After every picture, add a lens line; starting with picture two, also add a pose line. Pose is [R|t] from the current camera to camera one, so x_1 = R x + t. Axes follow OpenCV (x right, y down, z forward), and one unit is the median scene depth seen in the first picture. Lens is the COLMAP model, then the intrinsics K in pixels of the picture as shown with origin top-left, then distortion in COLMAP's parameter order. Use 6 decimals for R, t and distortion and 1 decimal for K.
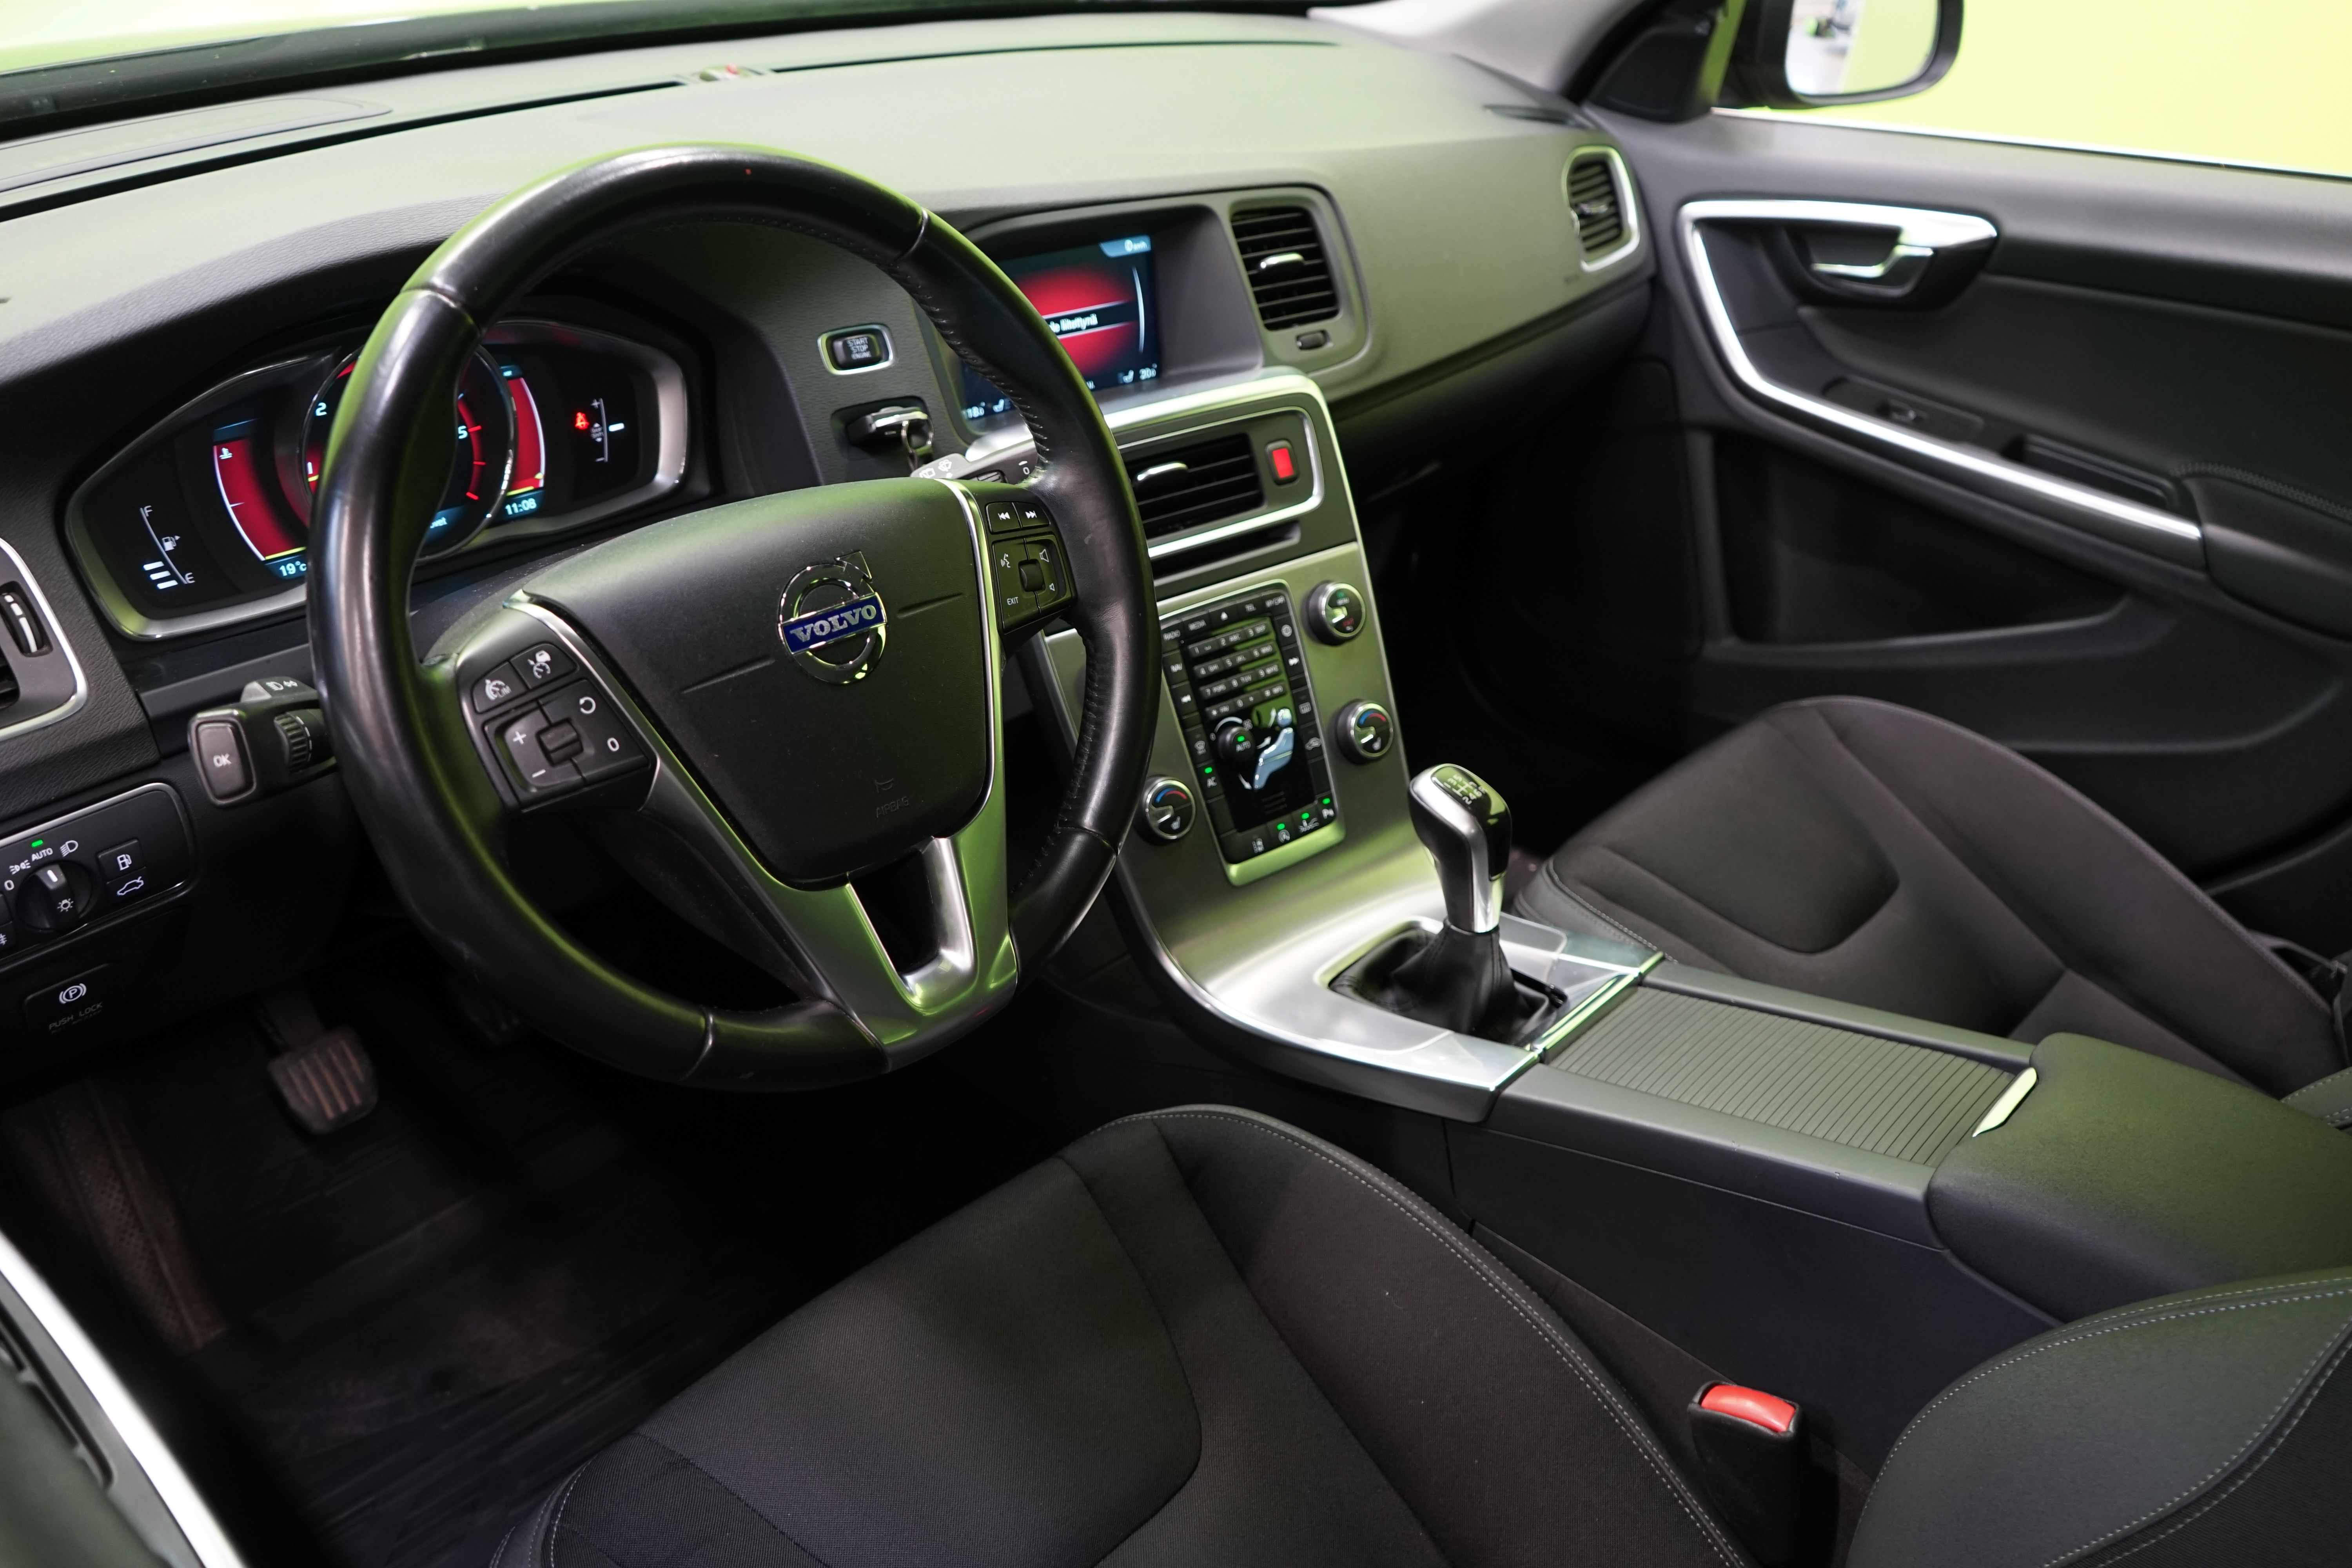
lens RADIAL K [[1912.4, 0, 1185.3], [0, 1912.4, 768.5], [0, 0, 1]] dist [-0.015912, -0.008756]
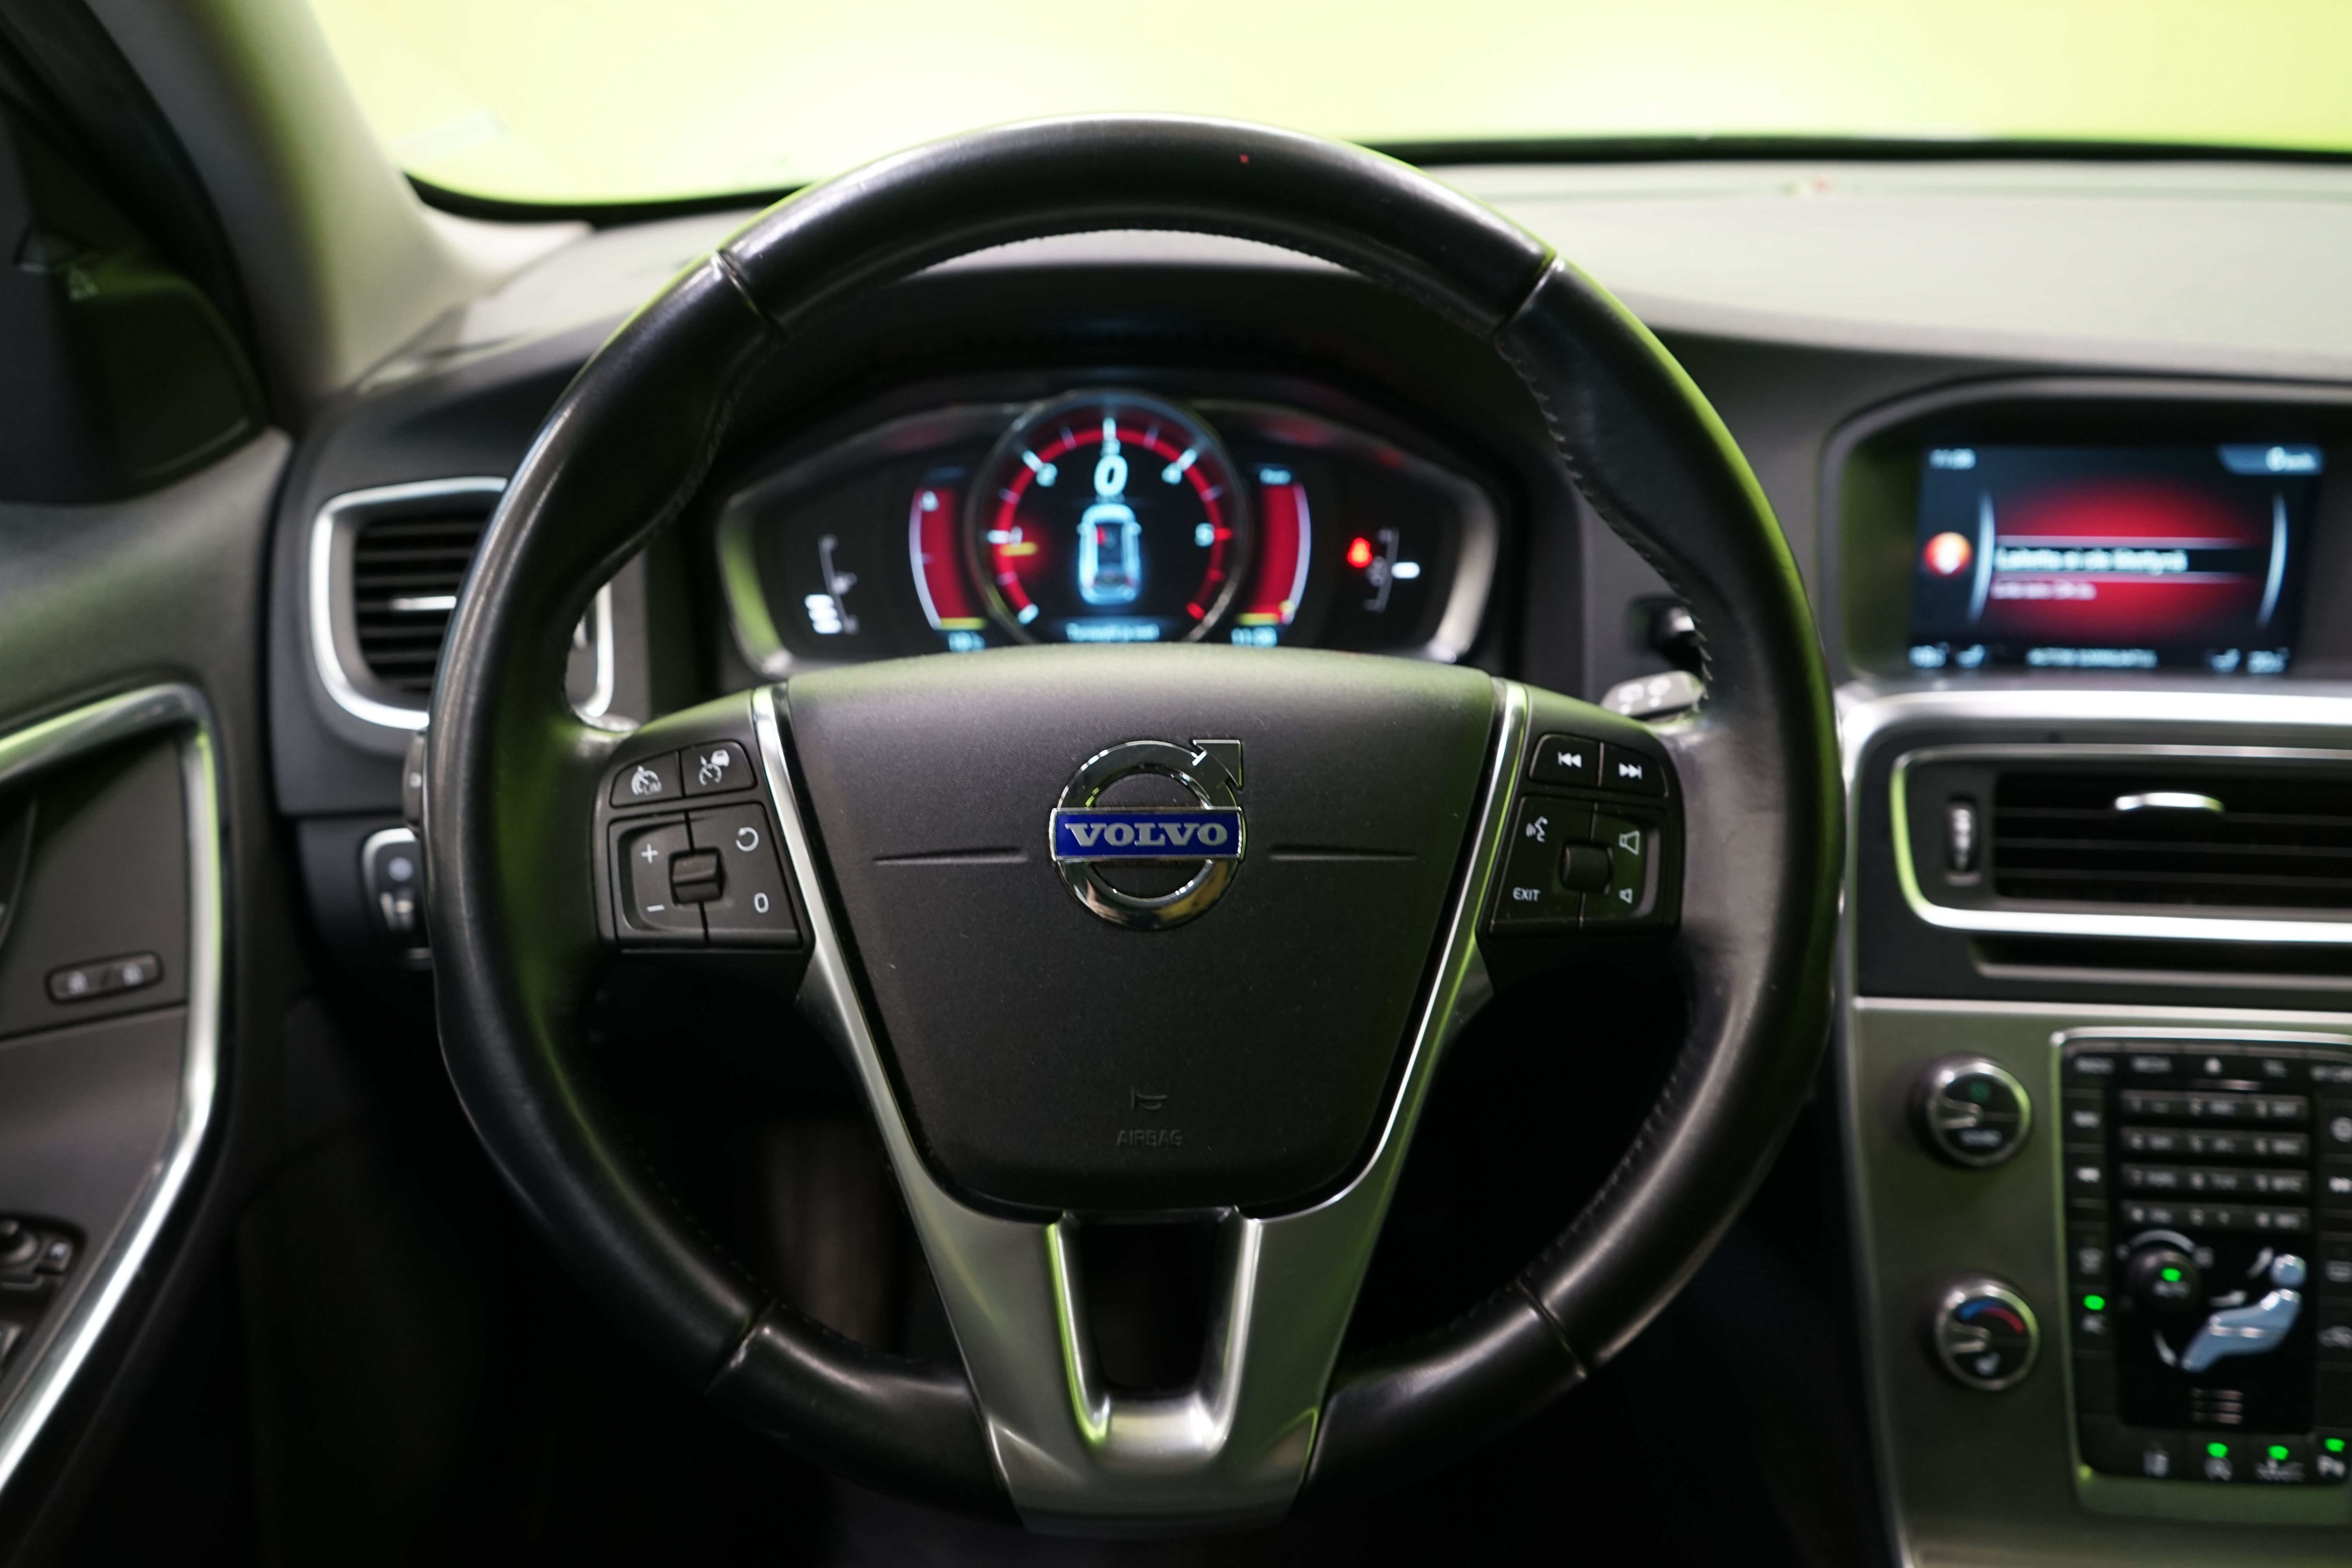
lens RADIAL K [[1906.8, 0, 1192.9], [0, 1906.8, 780.2], [0, 0, 1]] dist [-0.010115, 0.028682]
pose [[0.713019, 0.238643, -0.659283, 0.162991], [-0.315142, 0.949041, 0.002700, -0.065879], [0.626331, 0.205843, 0.751890, 0.344038]]
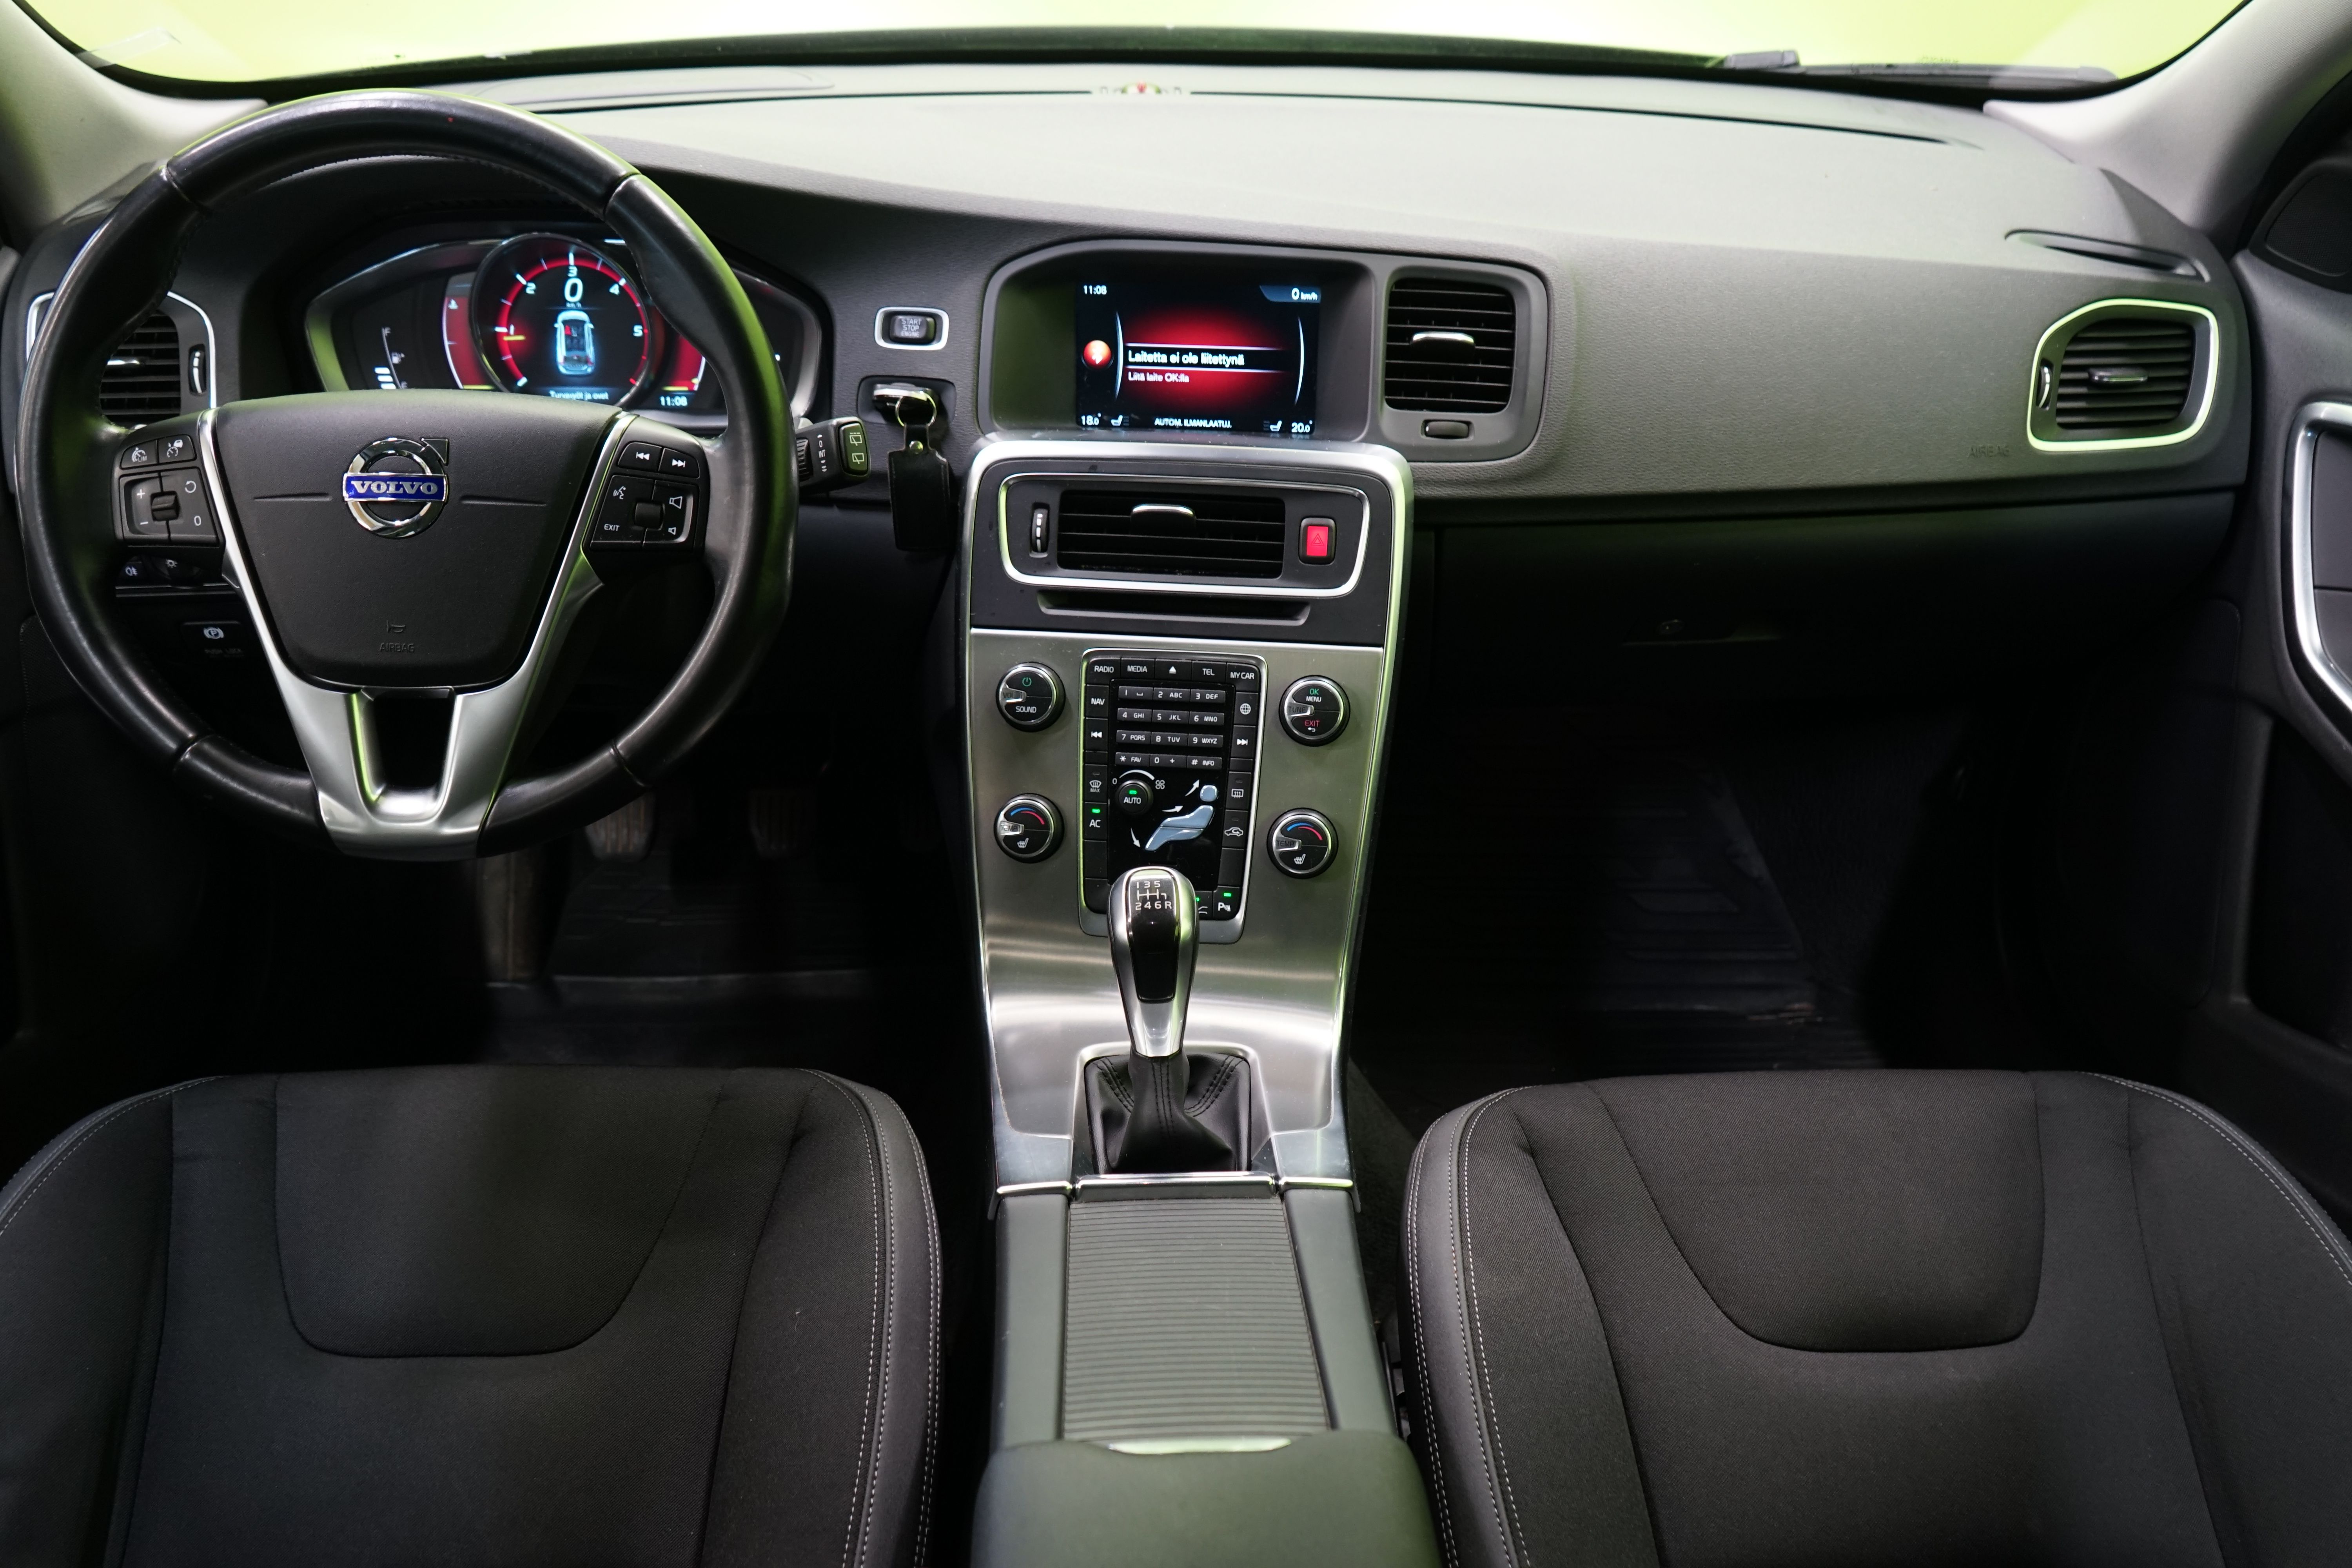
lens RADIAL K [[1906.8, 0, 1177.9], [0, 1906.8, 772.6], [0, 0, 1]] dist [-0.010115, 0.028682]
pose [[0.694881, 0.316788, -0.645590, 0.664167], [-0.335810, 0.936794, 0.098230, -0.127239], [0.635902, 0.148538, 0.757341, 0.279033]]
